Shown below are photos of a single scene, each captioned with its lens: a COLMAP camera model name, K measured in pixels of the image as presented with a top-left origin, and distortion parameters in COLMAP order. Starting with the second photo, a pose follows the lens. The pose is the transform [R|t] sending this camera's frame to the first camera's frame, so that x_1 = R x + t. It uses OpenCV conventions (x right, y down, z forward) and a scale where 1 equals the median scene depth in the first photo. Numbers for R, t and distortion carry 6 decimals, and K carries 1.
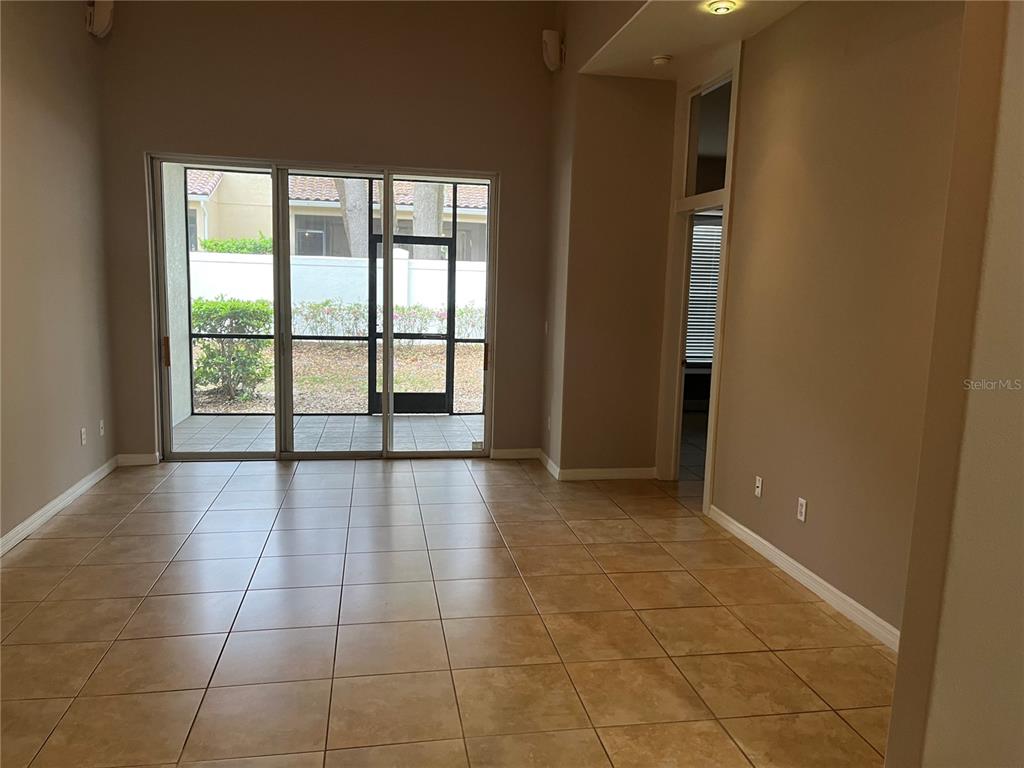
lens RADIAL K [[769.1, 0, 513.6], [0, 769.1, 385.6], [0, 0, 1]] dist [0.016439, 0.001061]
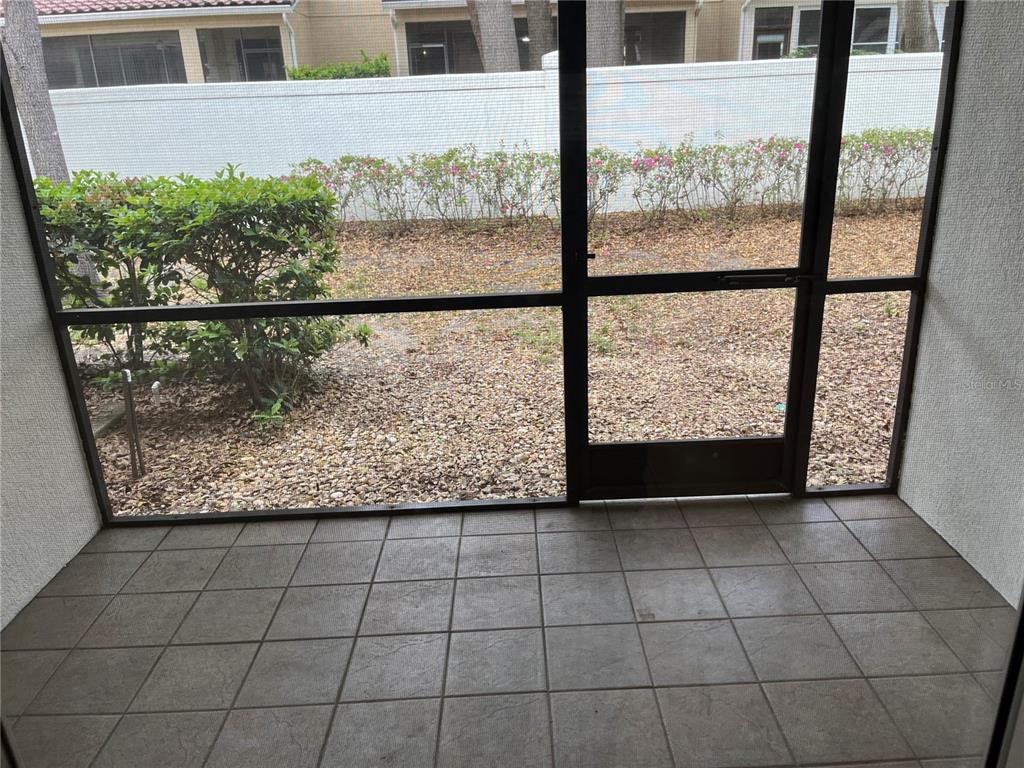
lens RADIAL K [[769.1, 0, 511.5], [0, 769.1, 384.6], [0, 0, 1]] dist [0.016439, 0.001061]
pose [[0.984115, -0.002849, -0.177509, -0.127293], [0.040291, 0.977365, 0.207686, -0.078559], [0.172899, -0.211539, 0.961955, 0.555011]]
